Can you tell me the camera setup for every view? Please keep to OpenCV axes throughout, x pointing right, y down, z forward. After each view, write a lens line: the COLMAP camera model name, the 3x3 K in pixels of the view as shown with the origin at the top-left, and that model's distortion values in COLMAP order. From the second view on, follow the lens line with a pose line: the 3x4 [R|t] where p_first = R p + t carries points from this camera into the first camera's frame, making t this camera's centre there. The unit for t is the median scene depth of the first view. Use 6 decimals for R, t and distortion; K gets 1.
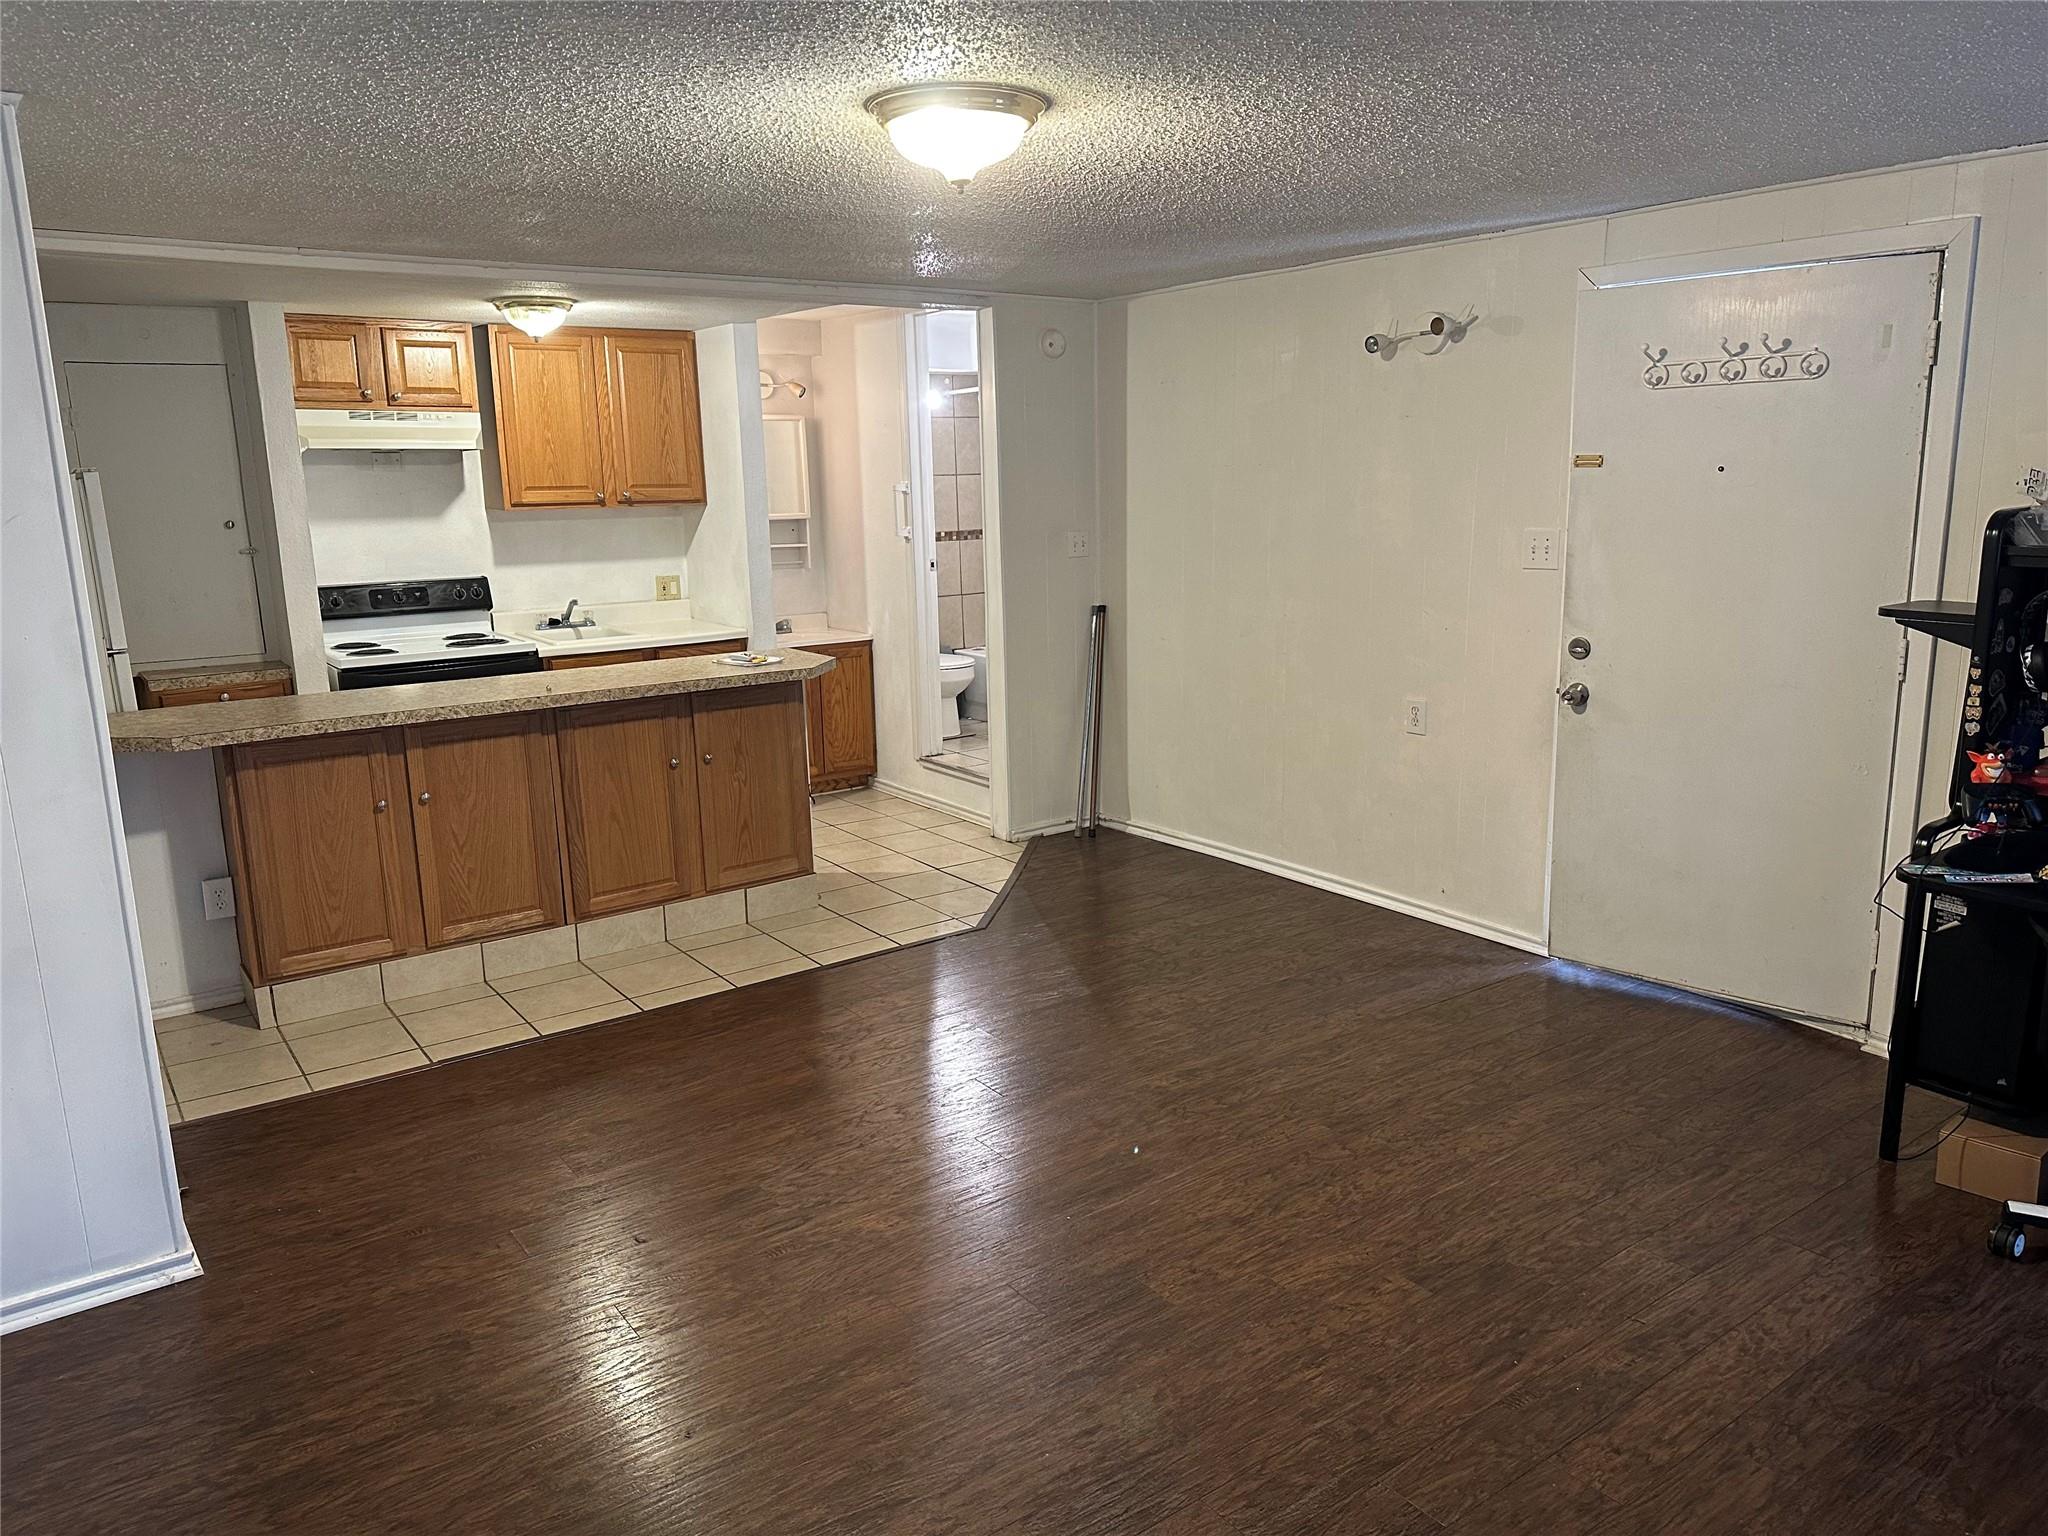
lens RADIAL K [[1436.6, 0, 1024.0], [0, 1436.6, 768.0], [0, 0, 1]] dist [0.002679, 0.000135]
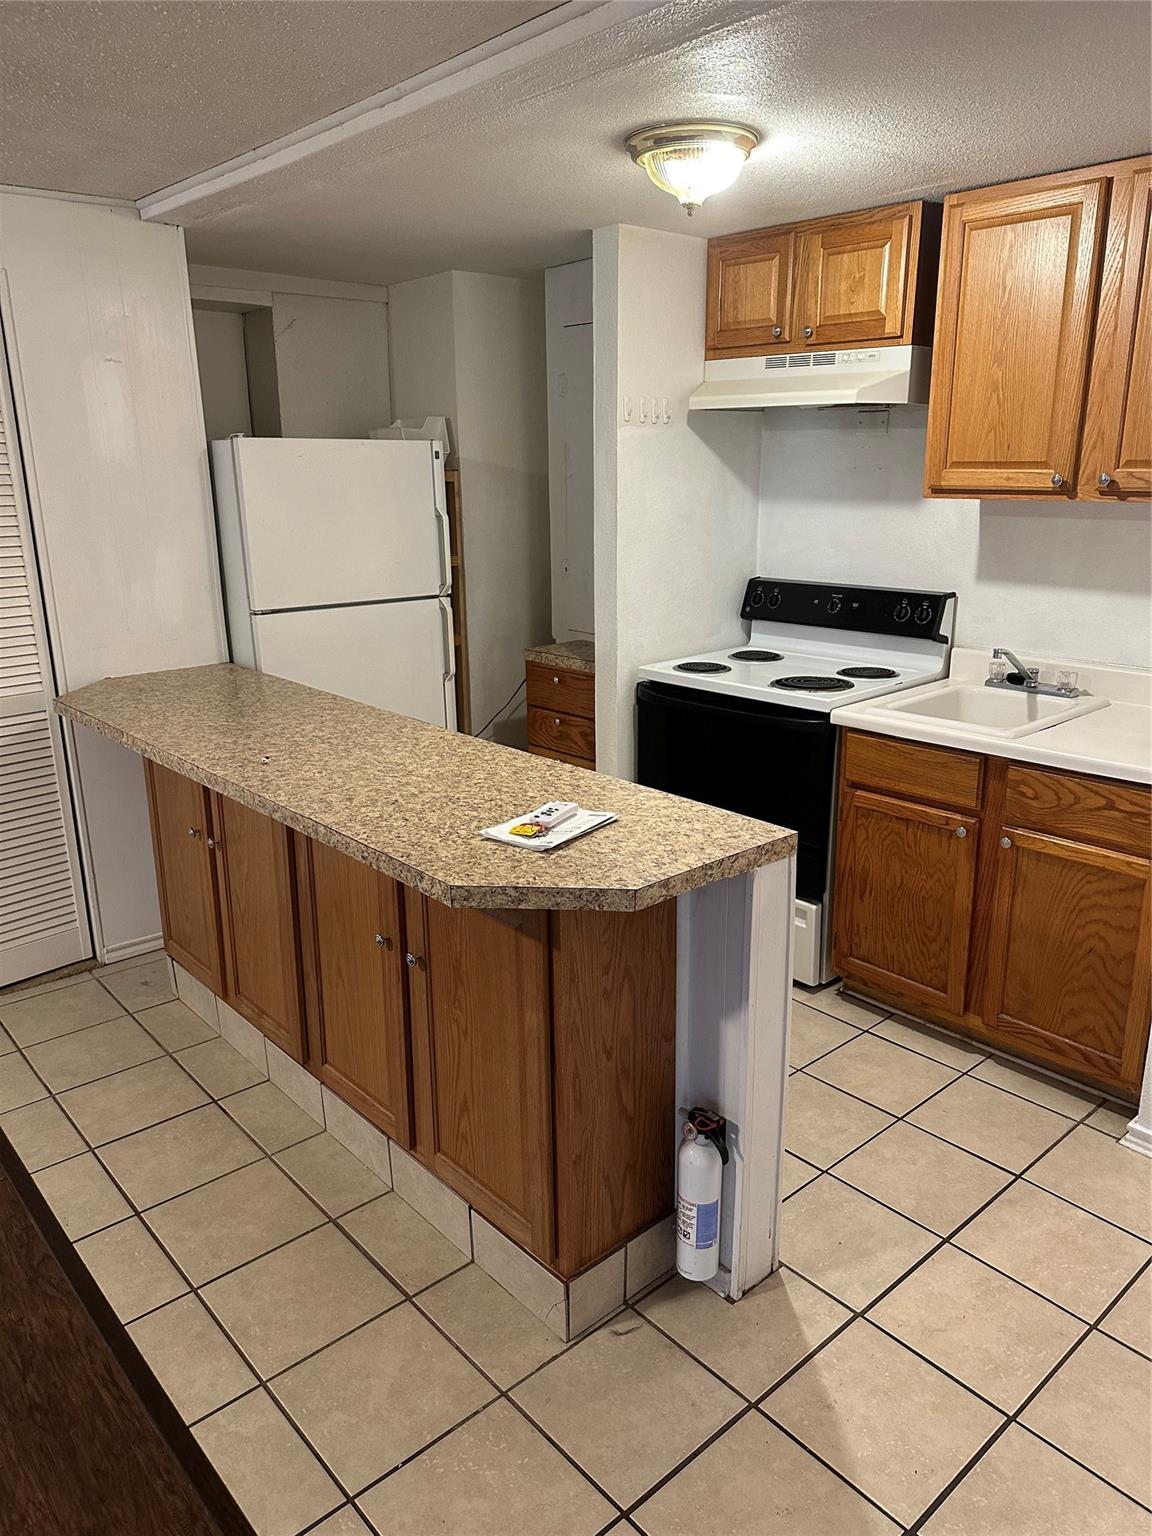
lens RADIAL K [[1077.4, 0, 576.0], [0, 1077.4, 768.0], [0, 0, 1]] dist [0.002679, 0.000135]
pose [[0.104463, 0.289761, -0.951381, 0.132511], [-0.204529, 0.942426, 0.264577, -0.163498], [0.973271, 0.166946, 0.157713, 0.802797]]
